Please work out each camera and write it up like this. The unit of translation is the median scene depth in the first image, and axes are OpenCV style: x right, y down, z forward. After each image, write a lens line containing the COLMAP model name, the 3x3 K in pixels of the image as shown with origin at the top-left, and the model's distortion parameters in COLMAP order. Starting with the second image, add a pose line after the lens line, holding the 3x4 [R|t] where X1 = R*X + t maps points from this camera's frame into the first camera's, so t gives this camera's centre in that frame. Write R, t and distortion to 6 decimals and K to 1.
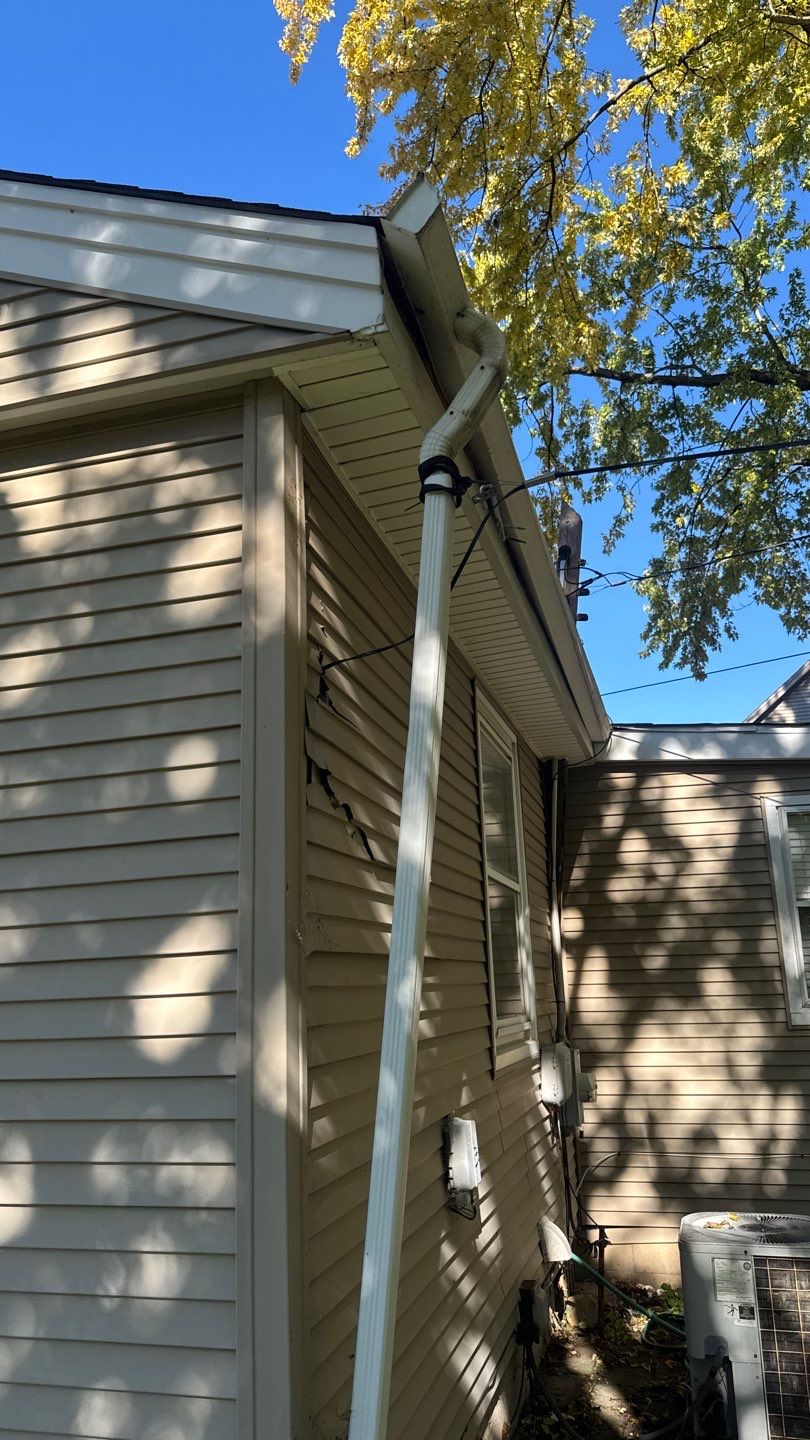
lens RADIAL K [[986.4, 0, 405.0], [0, 986.4, 720.0], [0, 0, 1]] dist [0.170236, -0.249037]
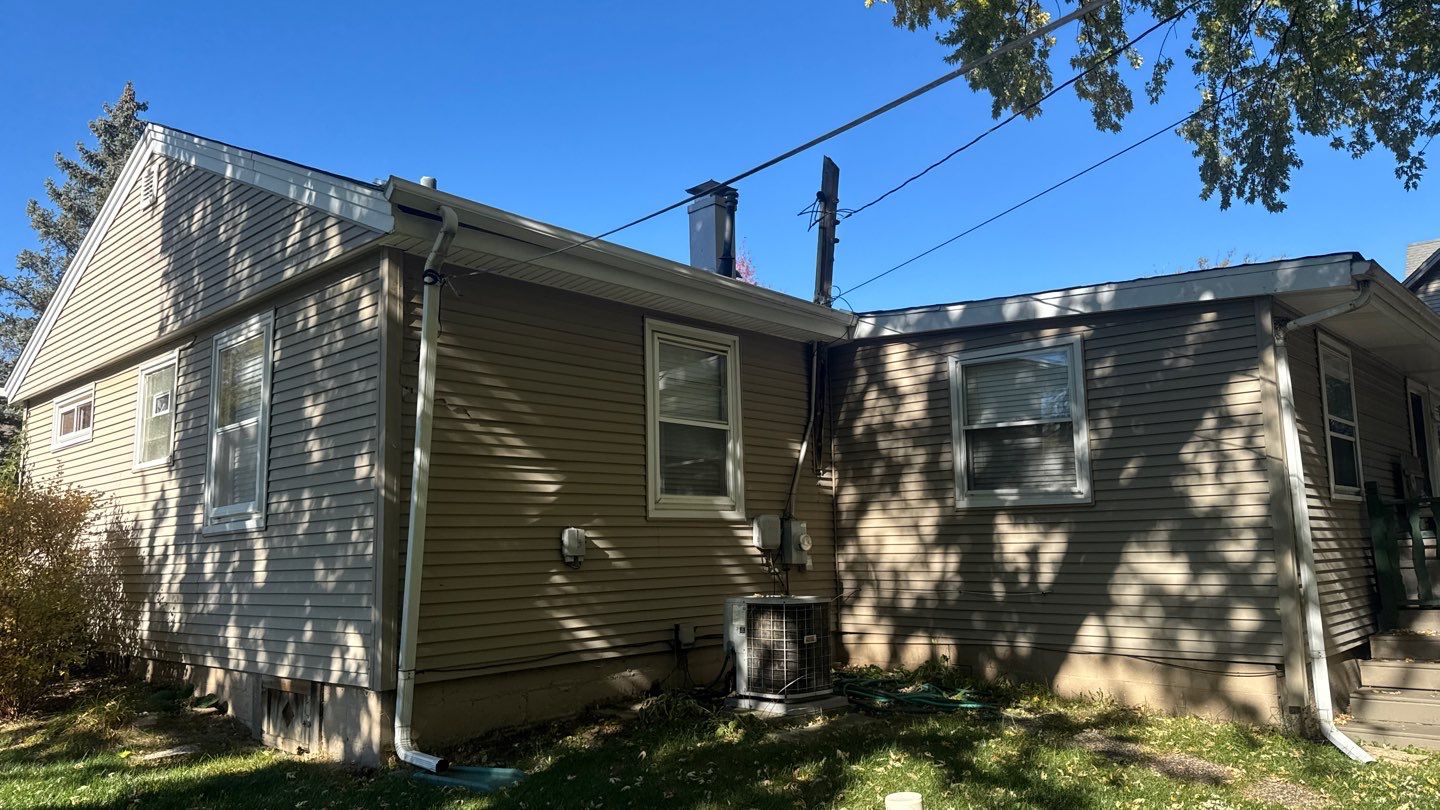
lens RADIAL K [[981.8, 0, 731.4], [0, 981.8, 418.3], [0, 0, 1]] dist [0.172483, -0.300437]
pose [[0.889686, -0.050757, -0.453743, 0.741698], [0.113632, 0.987146, 0.112382, -0.029603], [0.442207, -0.151545, 0.884018, -0.405791]]
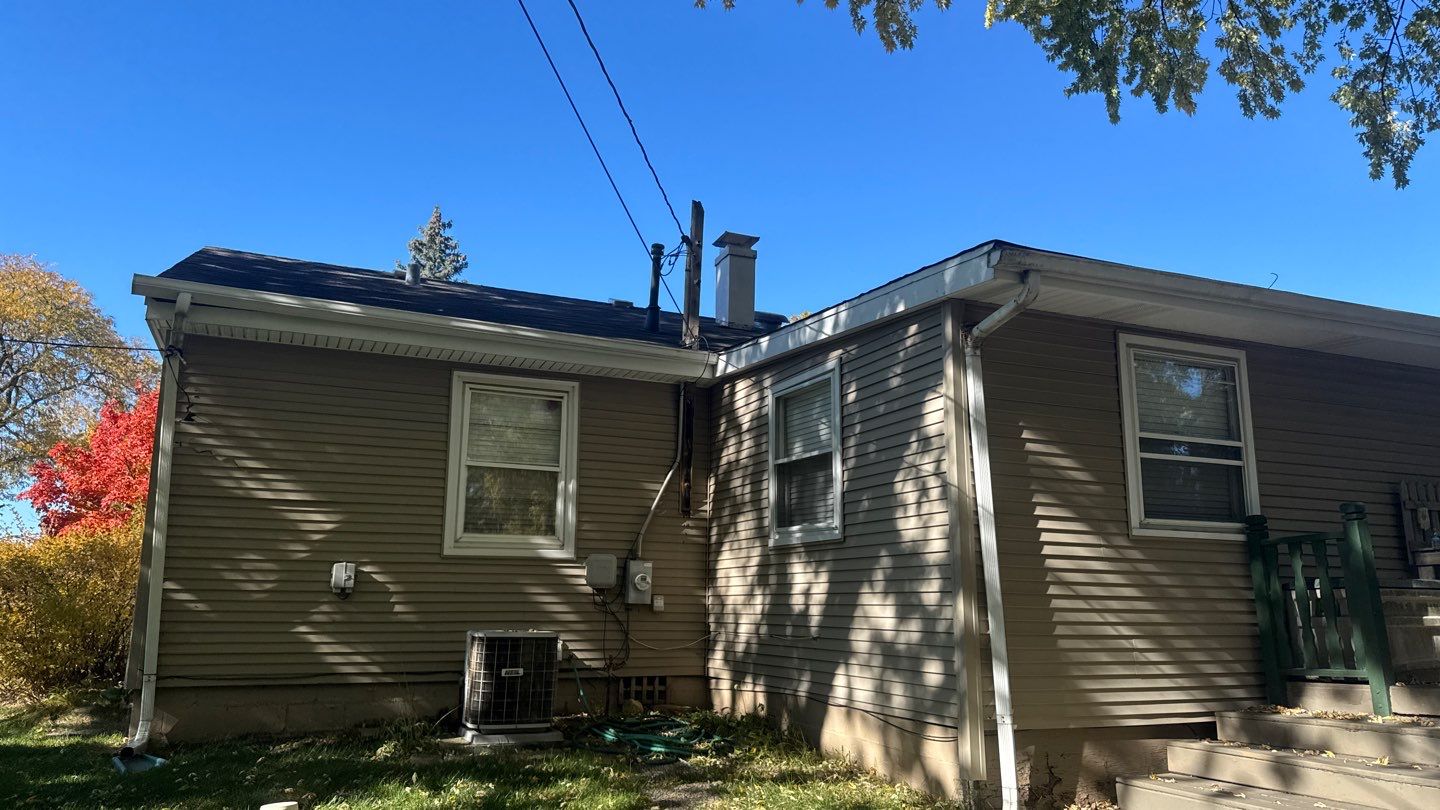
lens RADIAL K [[981.8, 0, 731.4], [0, 981.8, 418.3], [0, 0, 1]] dist [0.172483, -0.300437]
pose [[0.626253, -0.115807, -0.770970, 1.410258], [0.175556, 0.984455, -0.005272, 0.119165], [0.759596, -0.132047, 0.636849, 0.100229]]
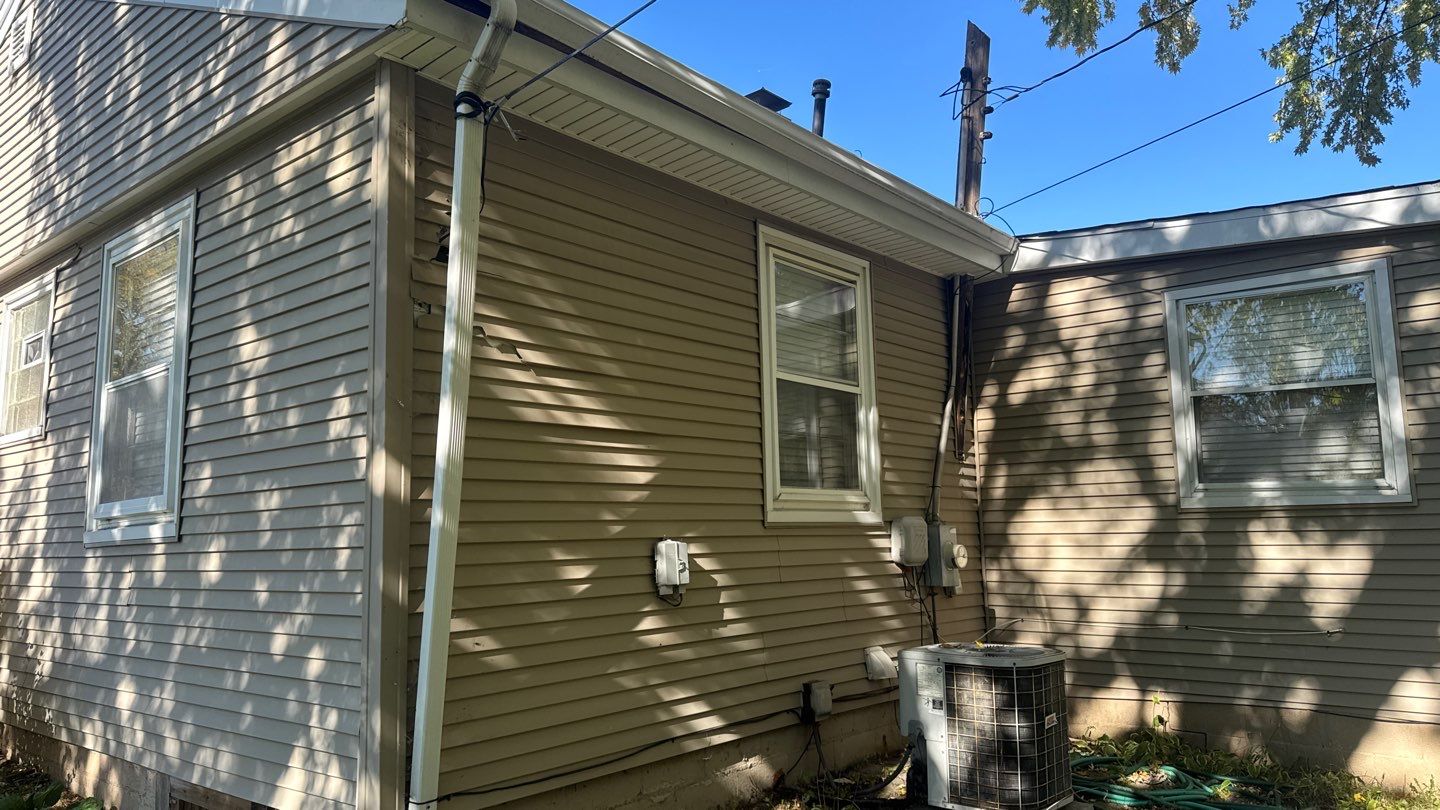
lens RADIAL K [[986.4, 0, 720.0], [0, 986.4, 405.0], [0, 0, 1]] dist [0.170236, -0.249037]
pose [[0.908087, -0.042721, -0.416598, 0.381980], [0.100982, 0.987767, 0.118826, 0.023975], [0.406425, -0.149973, 0.901292, -0.111963]]
